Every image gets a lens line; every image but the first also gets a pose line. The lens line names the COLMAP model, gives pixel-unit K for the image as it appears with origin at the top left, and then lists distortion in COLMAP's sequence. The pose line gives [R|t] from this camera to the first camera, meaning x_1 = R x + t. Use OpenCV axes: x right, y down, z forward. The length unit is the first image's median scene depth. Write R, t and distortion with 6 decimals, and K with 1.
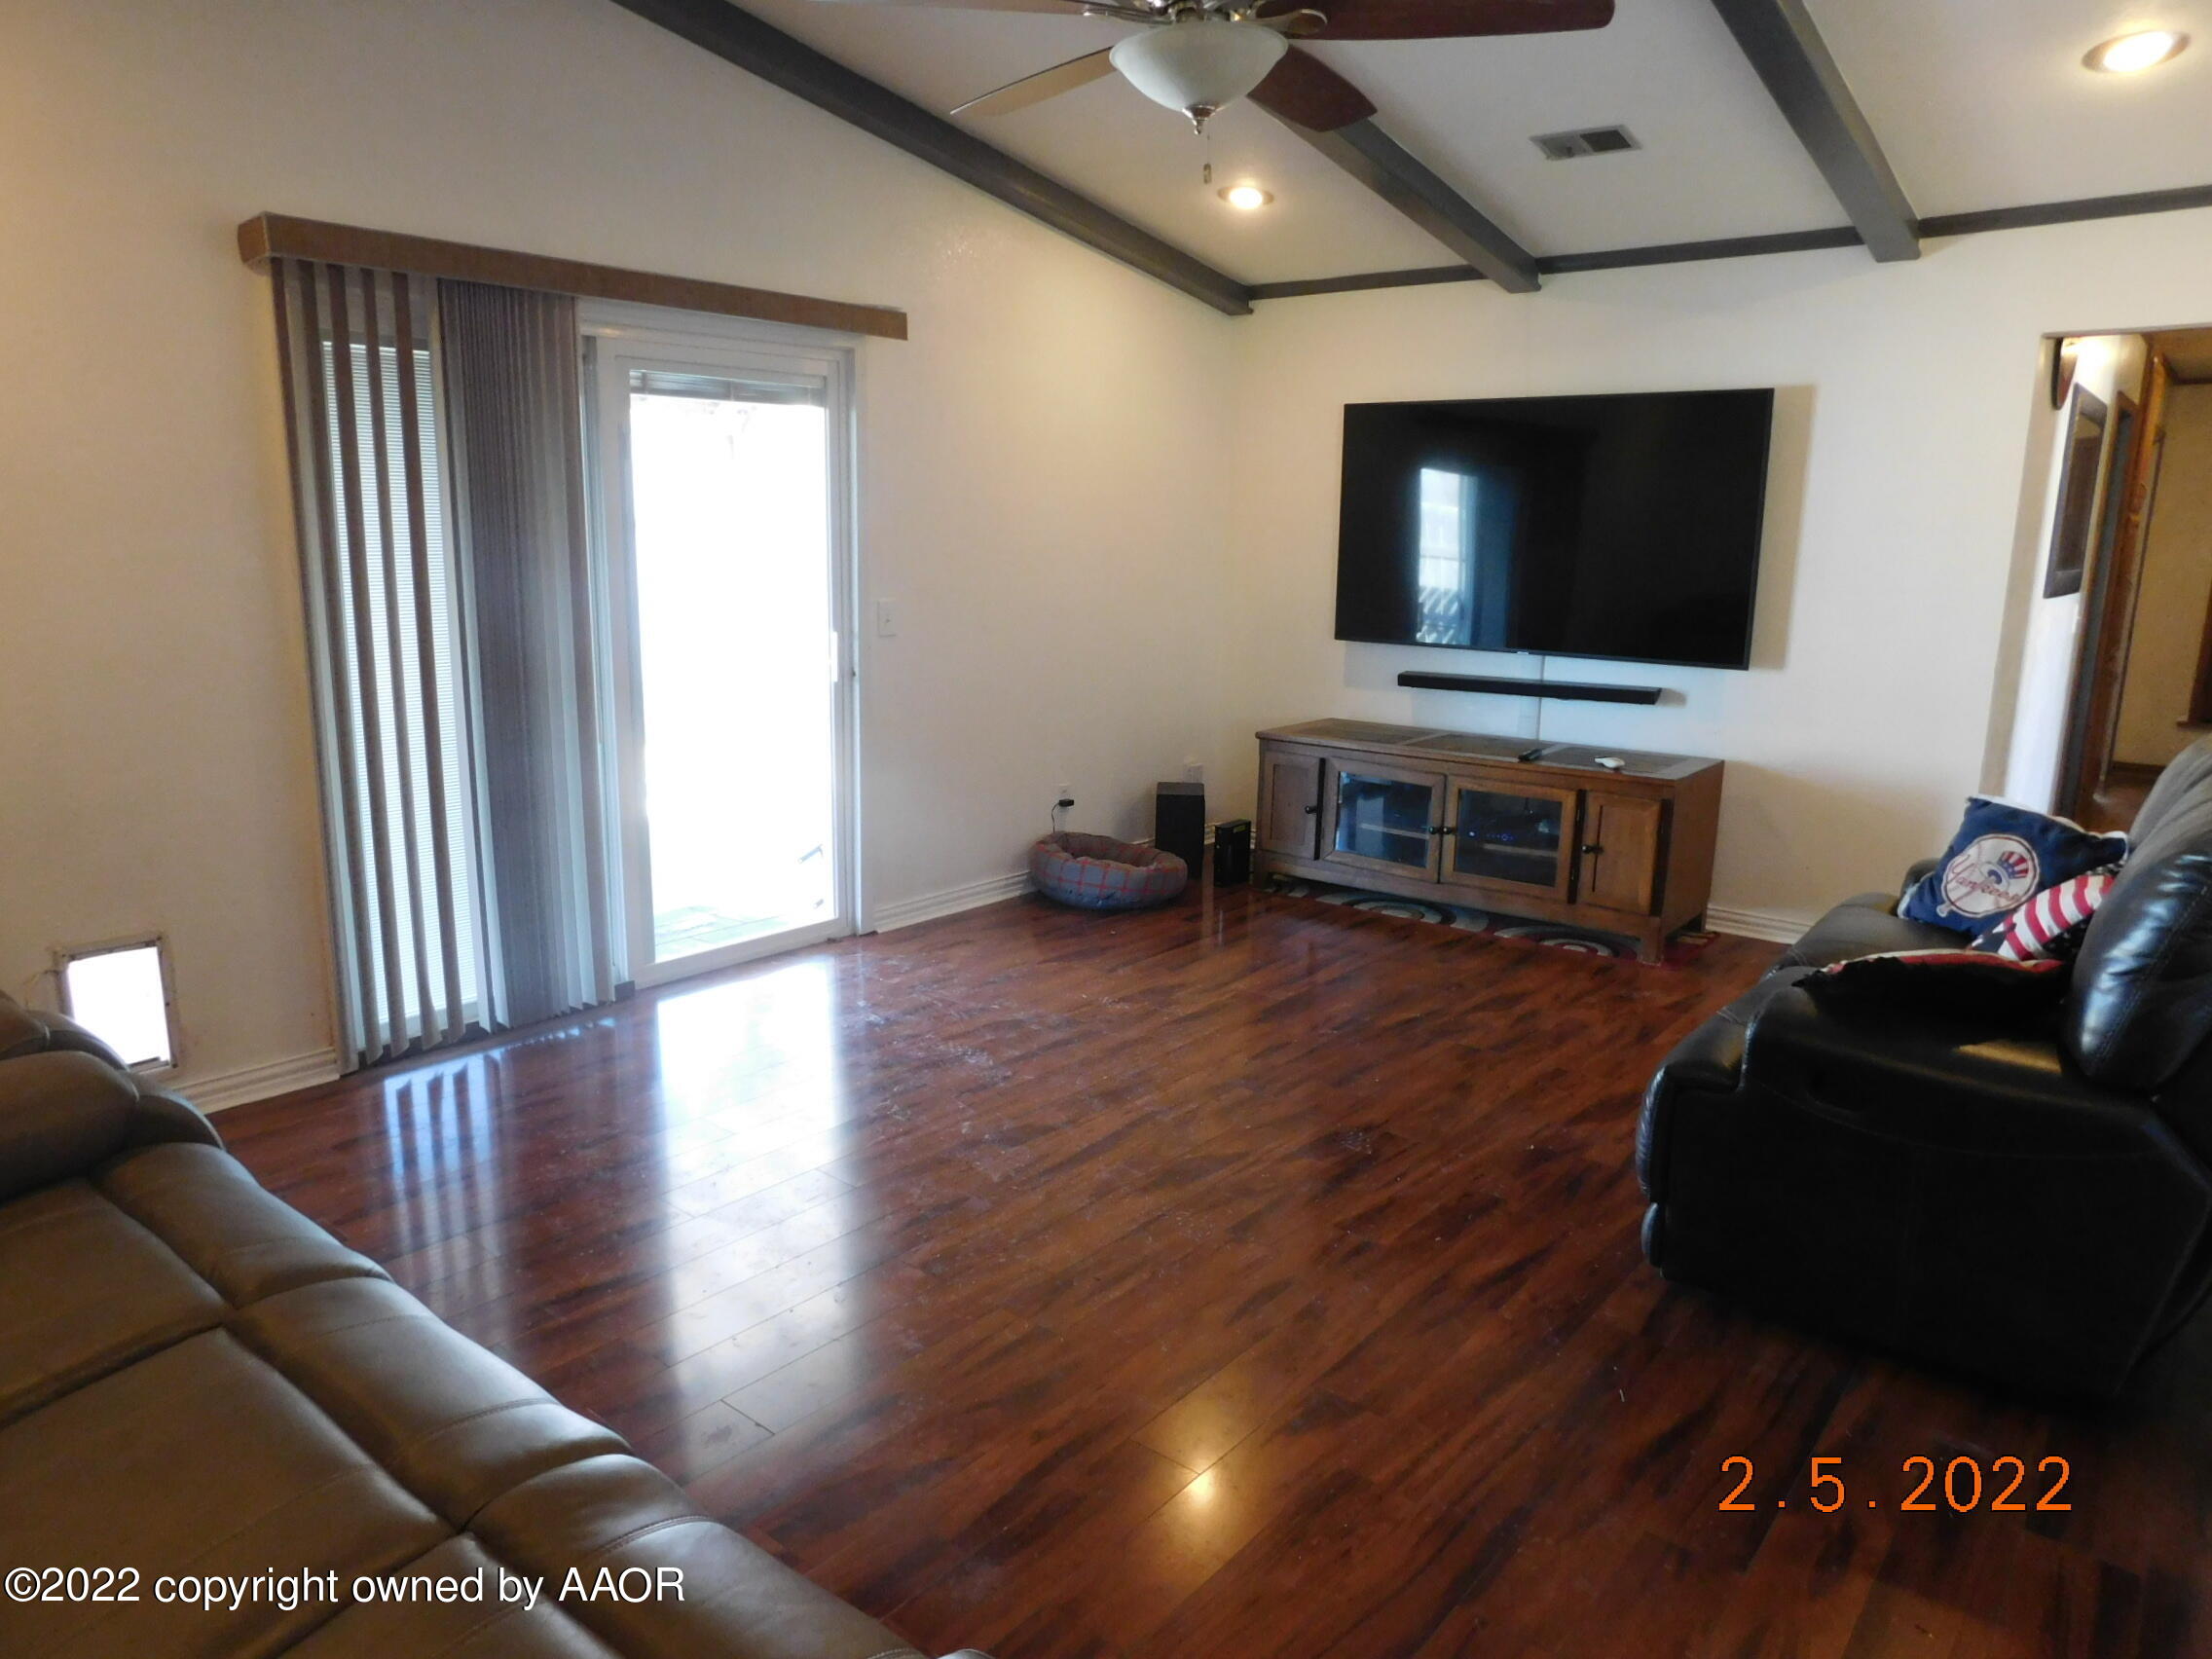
lens RADIAL K [[1466.9, 0, 1096.7], [0, 1466.9, 825.4], [0, 0, 1]] dist [-0.044408, 0.003488]
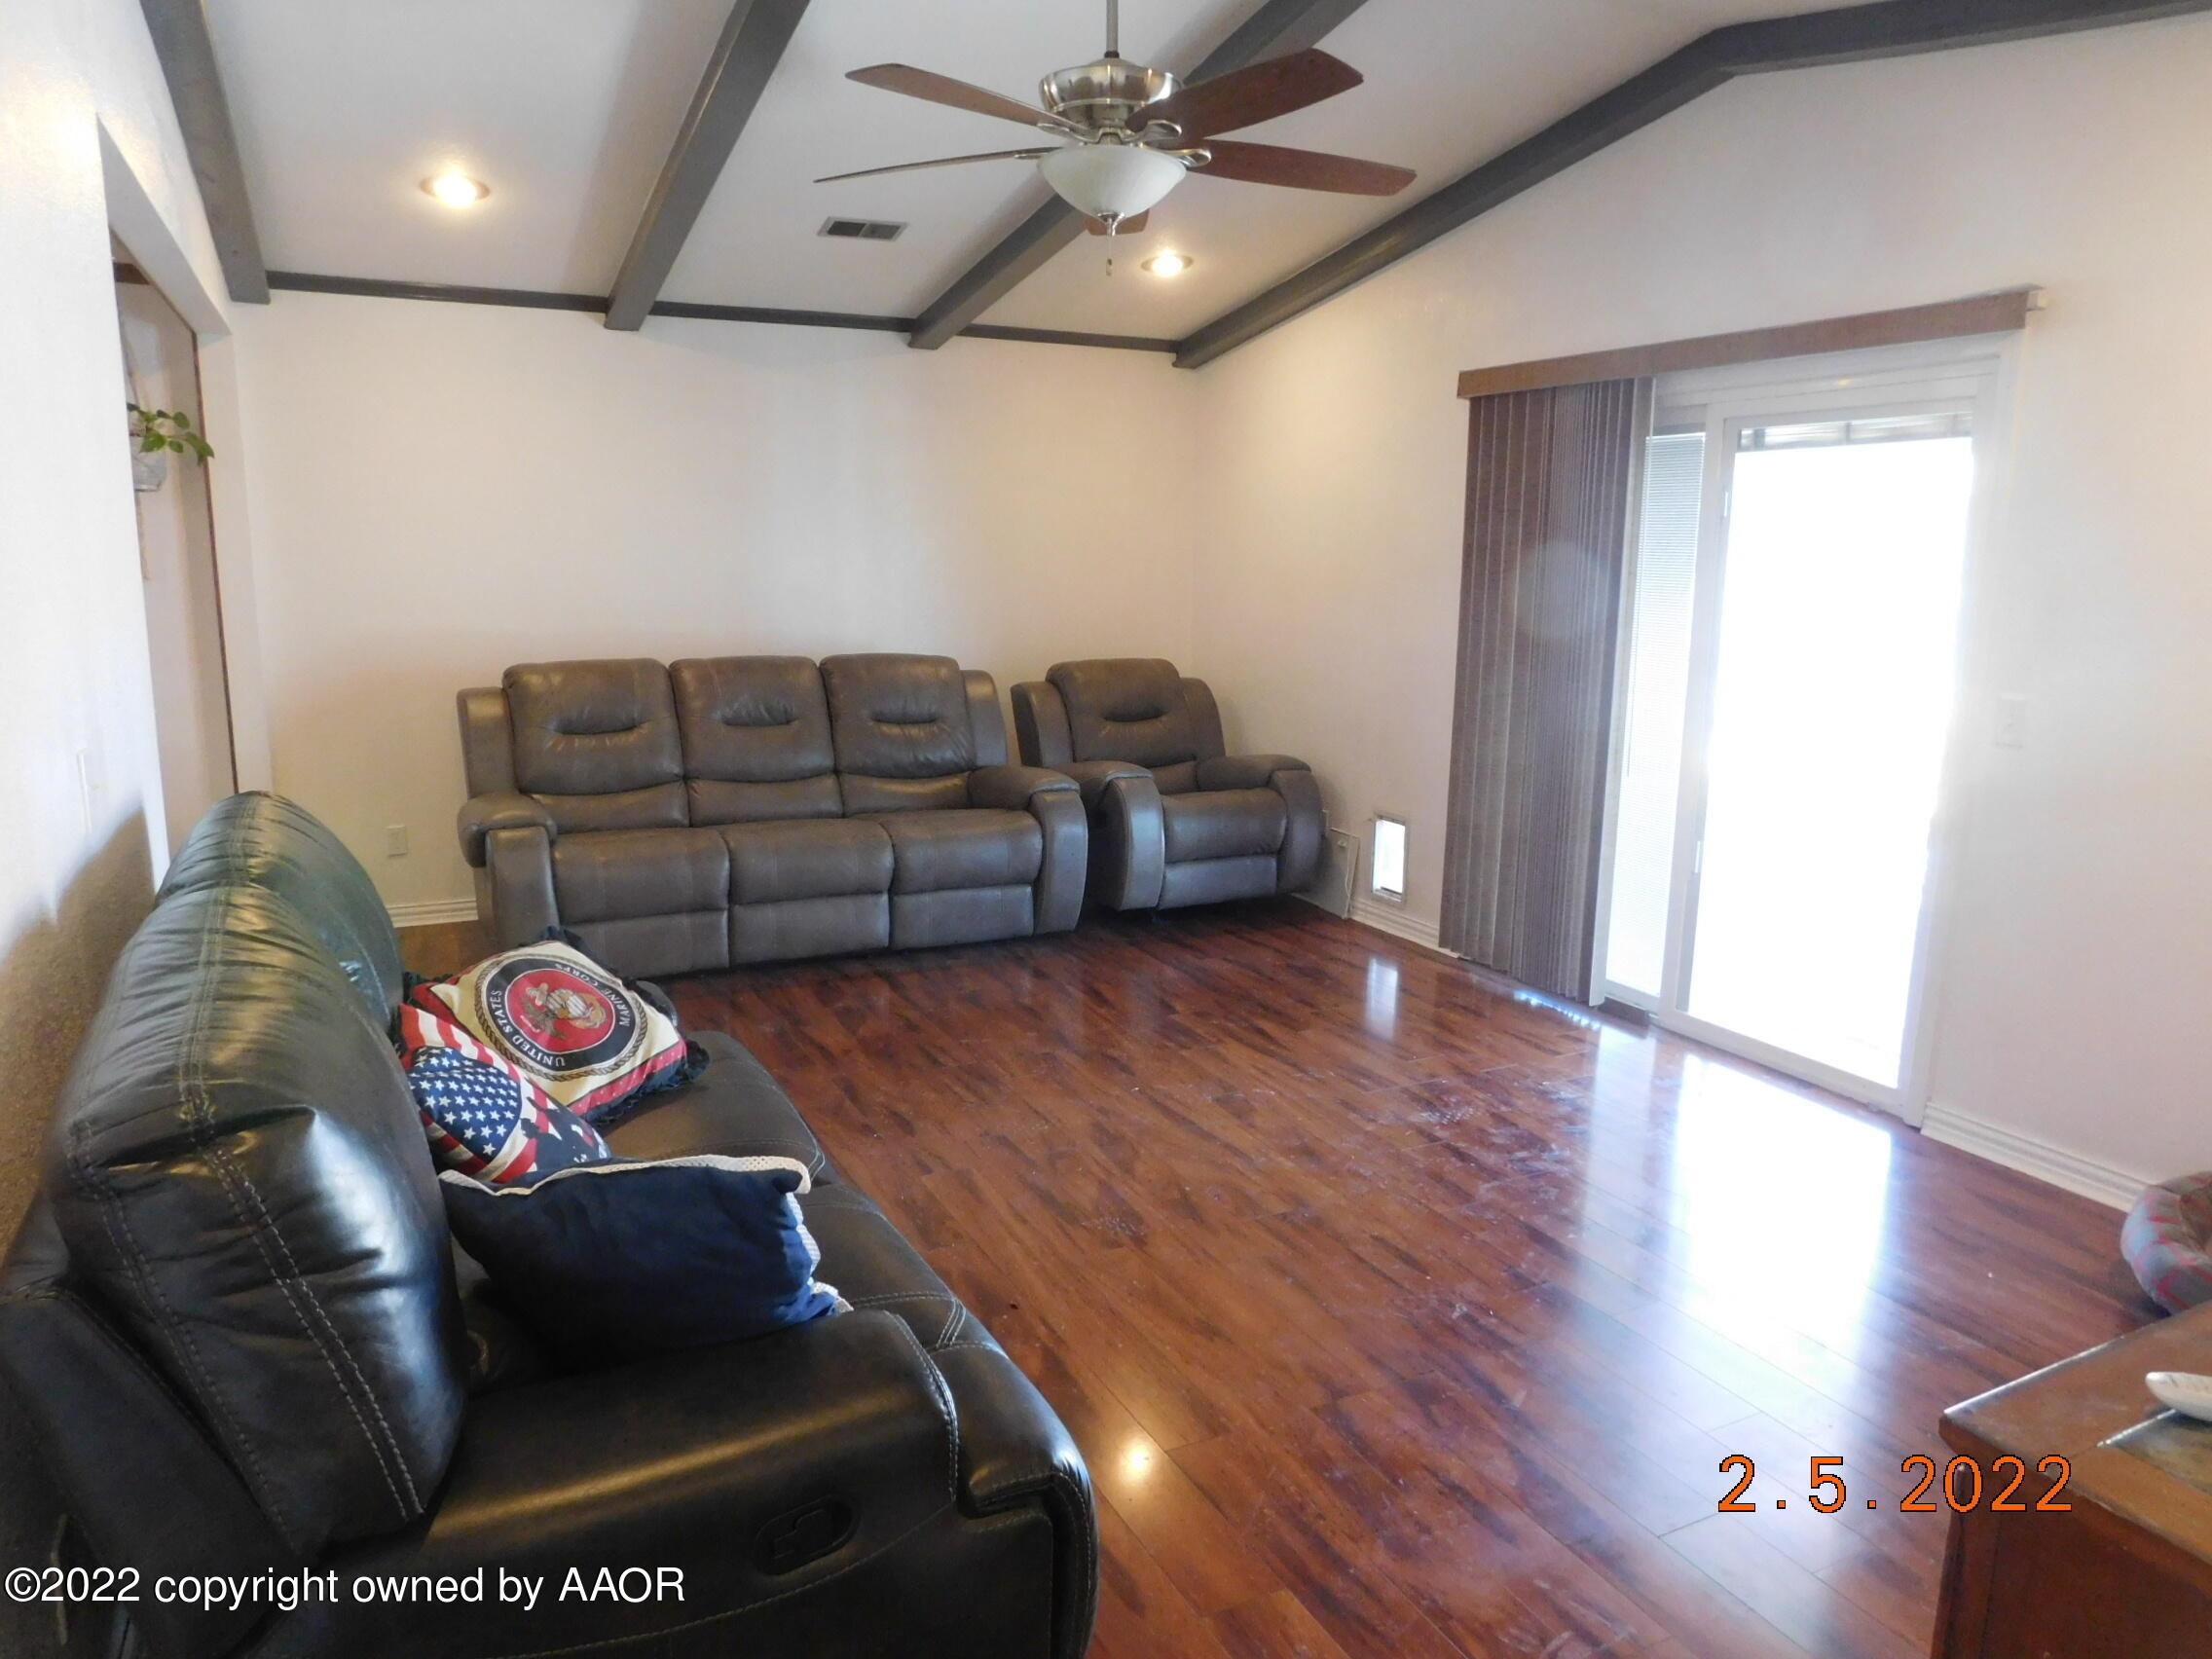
lens RADIAL K [[1466.9, 0, 1099.9], [0, 1466.9, 832.2], [0, 0, 1]] dist [-0.044408, 0.003488]
pose [[-0.406154, 0.147708, -0.901788, 0.861096], [-0.209283, 0.945584, 0.249140, -0.217260], [0.889516, 0.289918, -0.353140, 1.098610]]
